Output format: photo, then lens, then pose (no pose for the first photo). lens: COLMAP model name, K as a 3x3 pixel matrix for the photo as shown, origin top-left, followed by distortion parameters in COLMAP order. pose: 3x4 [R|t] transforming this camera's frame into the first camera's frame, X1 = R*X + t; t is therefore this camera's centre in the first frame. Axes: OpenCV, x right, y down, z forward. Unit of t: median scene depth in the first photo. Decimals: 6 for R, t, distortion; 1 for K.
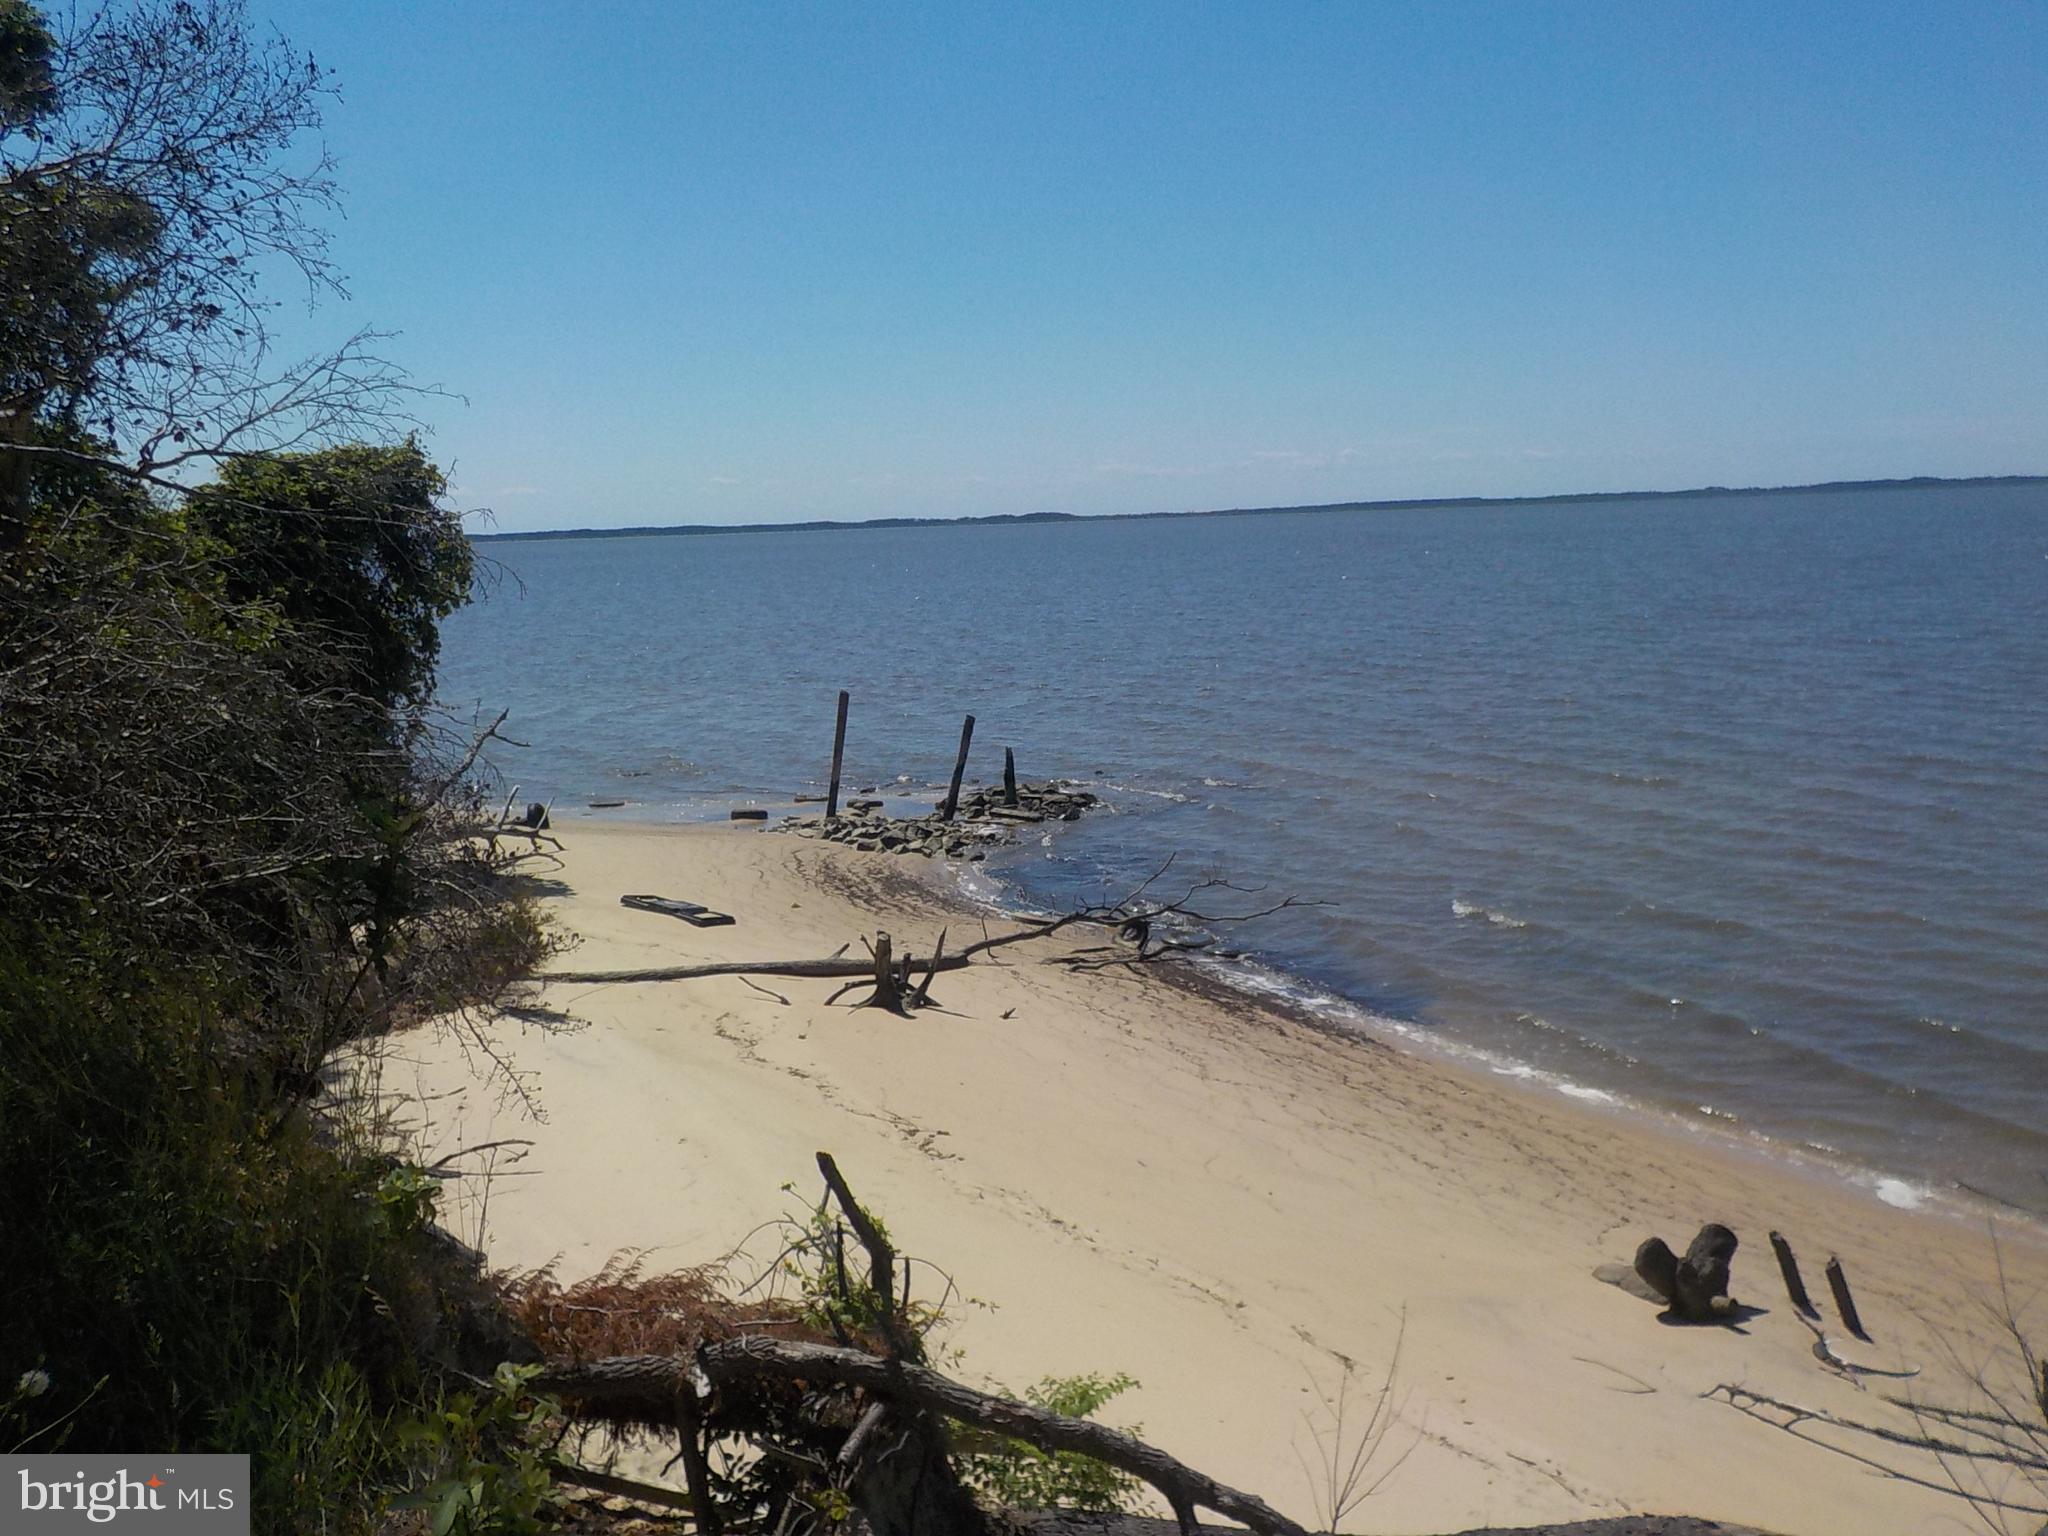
lens RADIAL K [[1846.5, 0, 1055.5], [0, 1846.5, 794.0], [0, 0, 1]] dist [-0.005923, 0.002640]
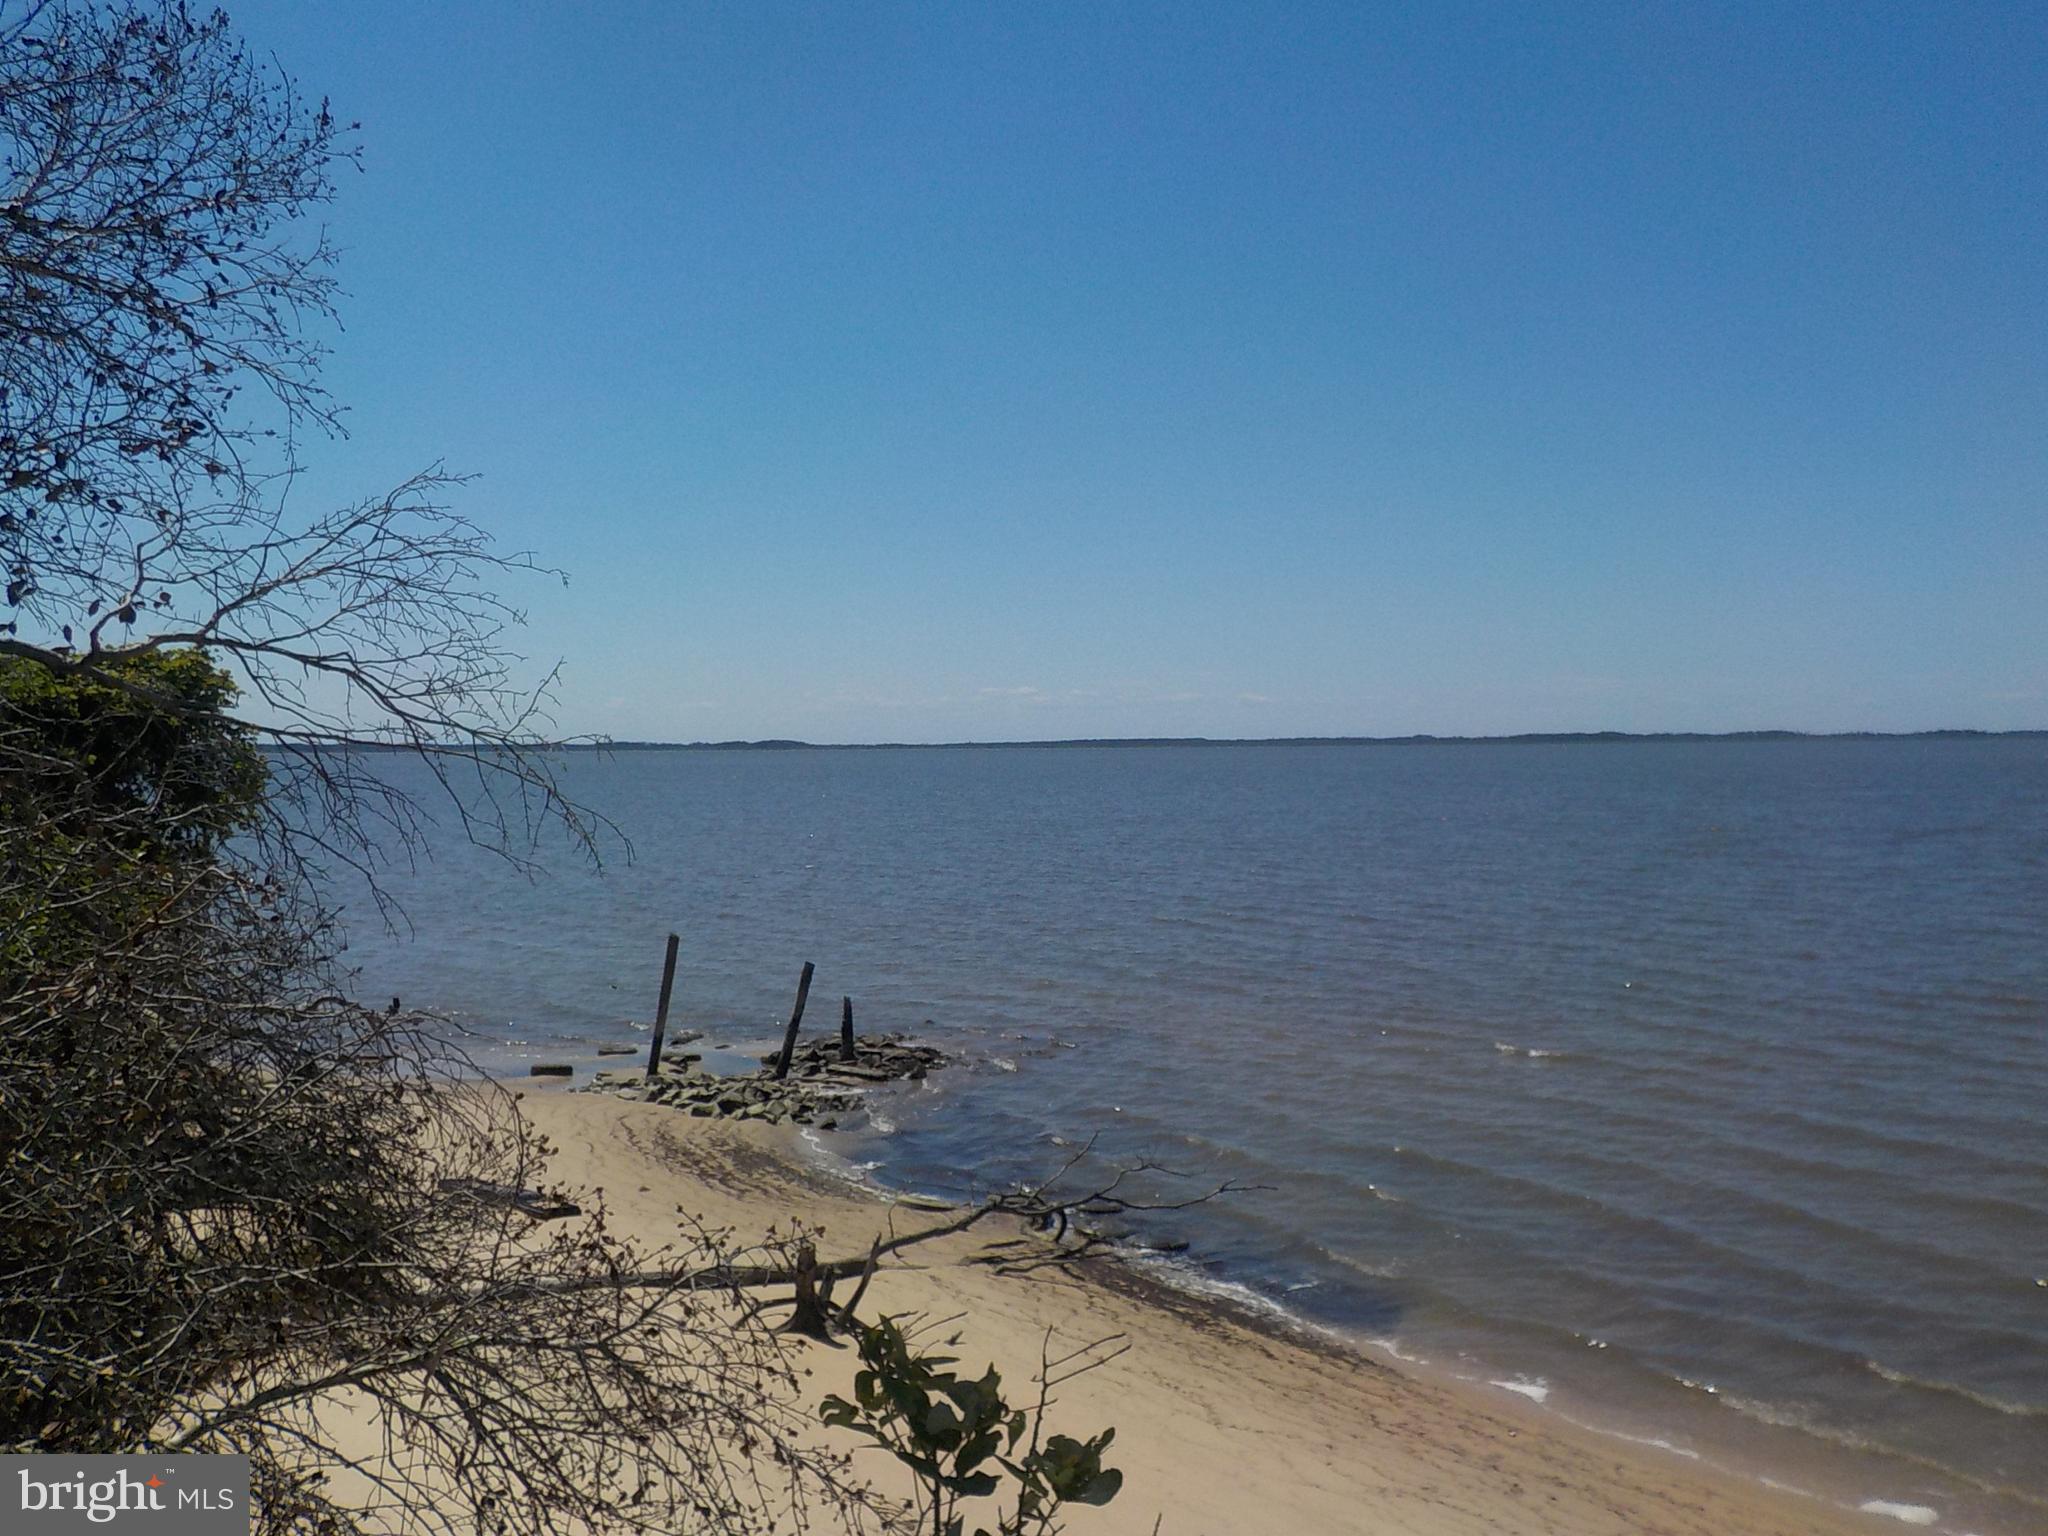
lens RADIAL K [[1846.5, 0, 1055.5], [0, 1846.5, 794.0], [0, 0, 1]] dist [-0.005923, 0.002640]
pose [[0.989385, 0.024854, 0.143174, -0.086755], [-0.006883, 0.992175, -0.124665, -0.018084], [-0.145152, 0.122357, 0.981815, 0.113335]]
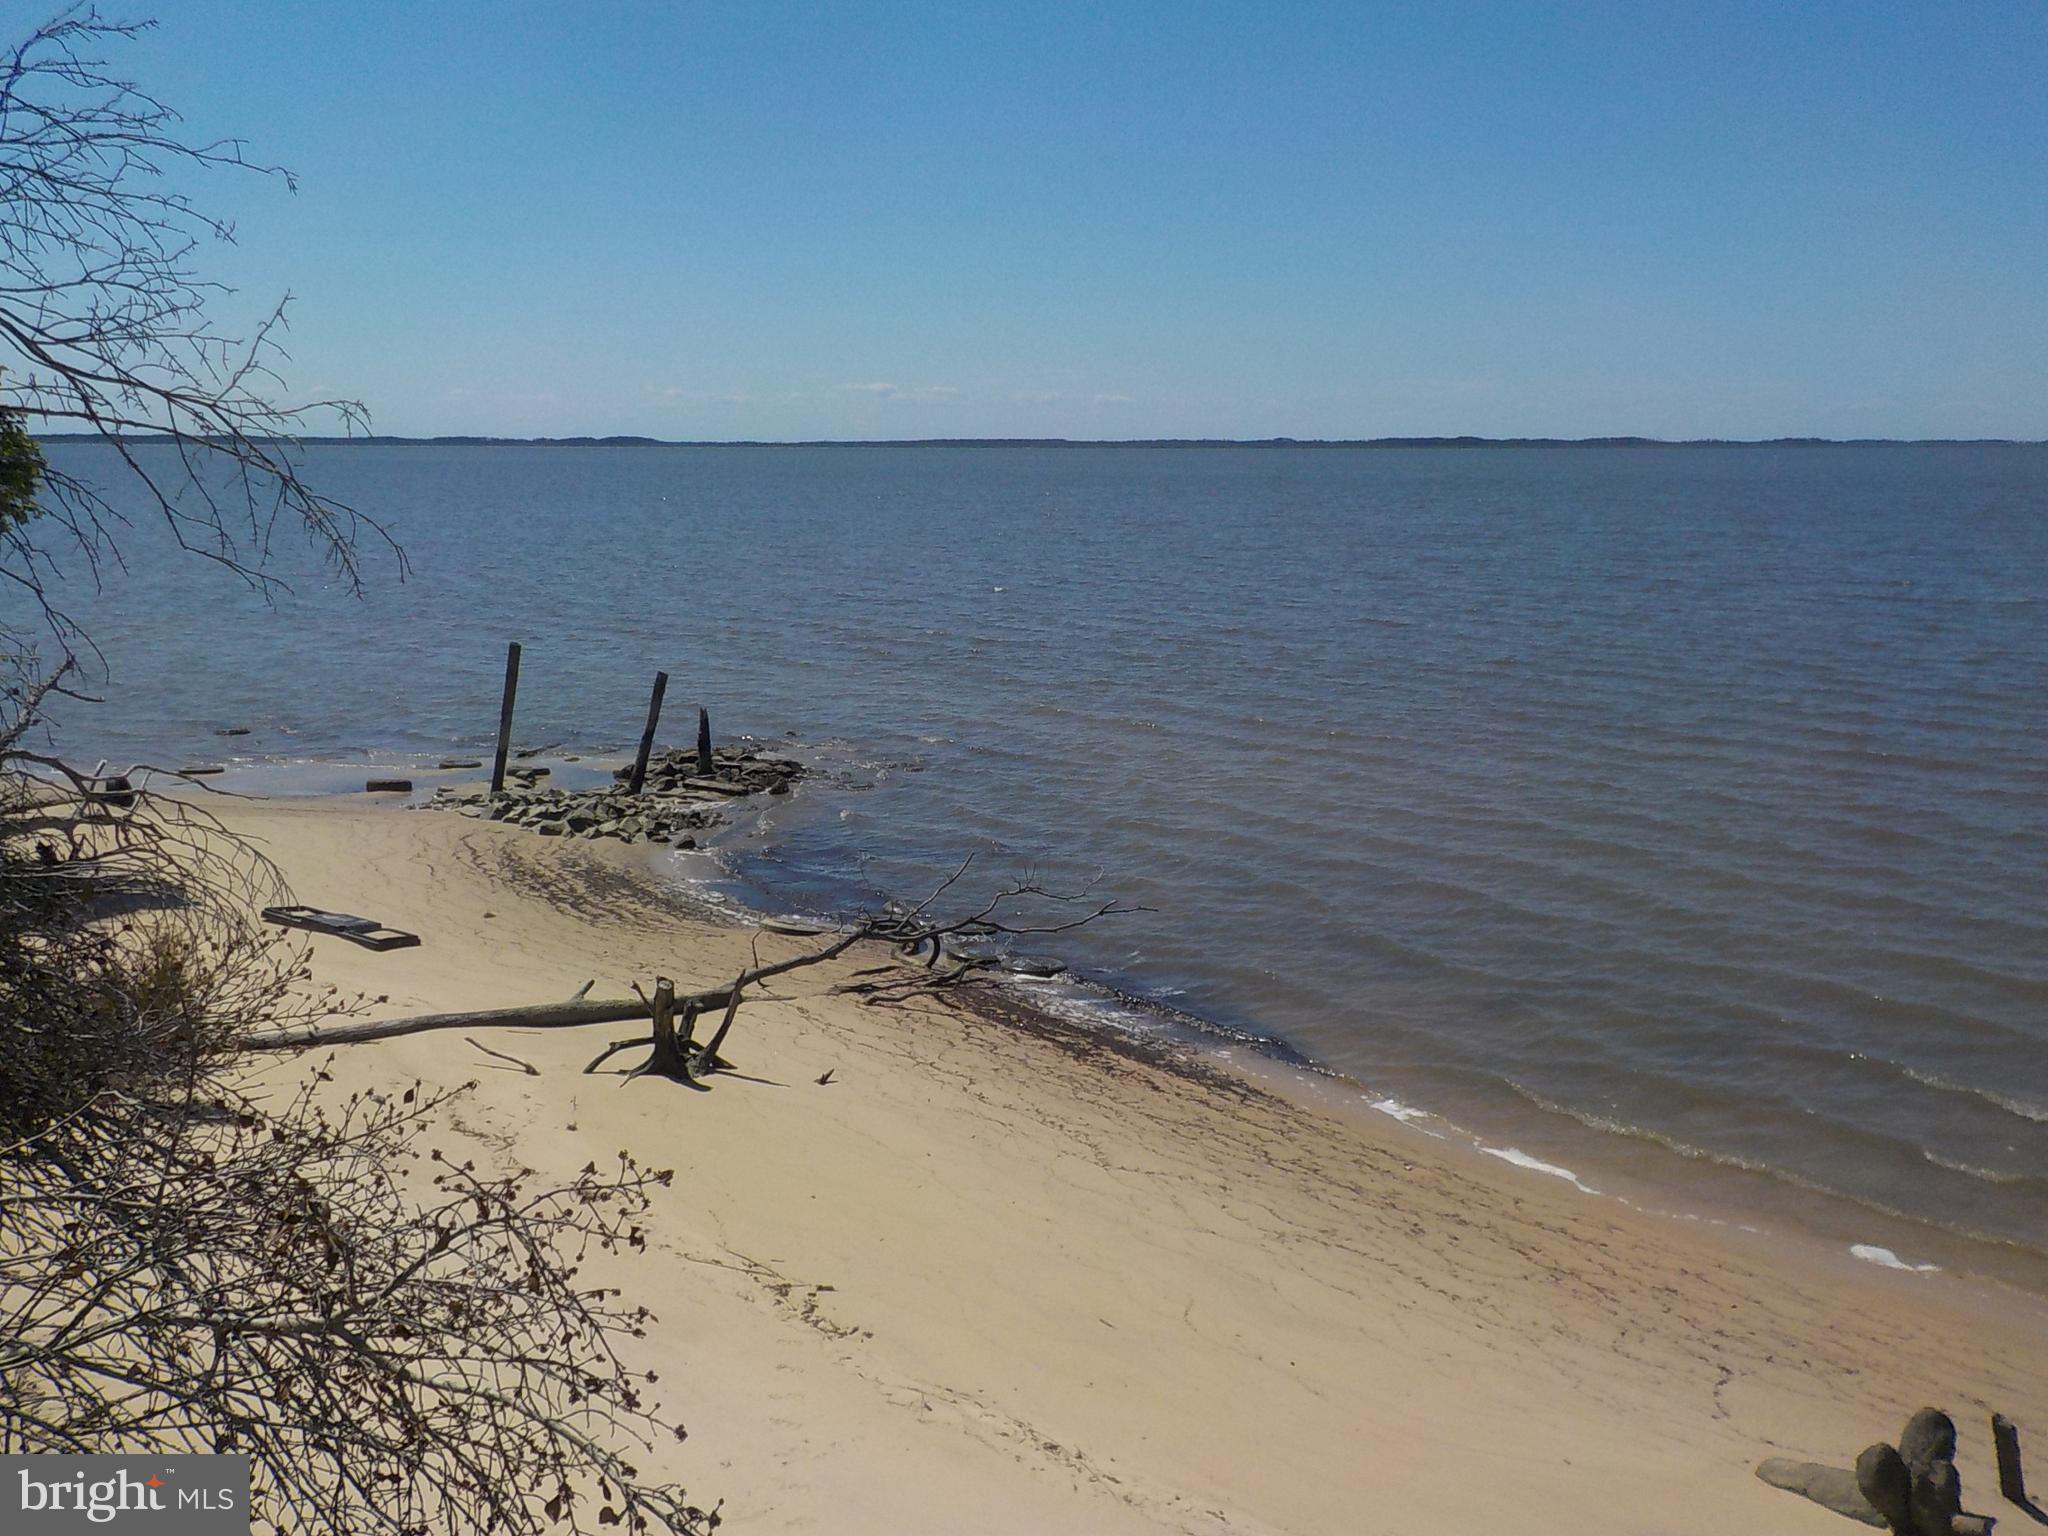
lens RADIAL K [[1846.5, 0, 1055.5], [0, 1846.5, 794.0], [0, 0, 1]] dist [-0.005923, 0.002640]
pose [[0.975489, -0.002002, 0.220038, -0.084143], [-0.005758, 0.999384, 0.034617, -0.024607], [-0.219972, -0.035036, 0.974877, 0.171724]]
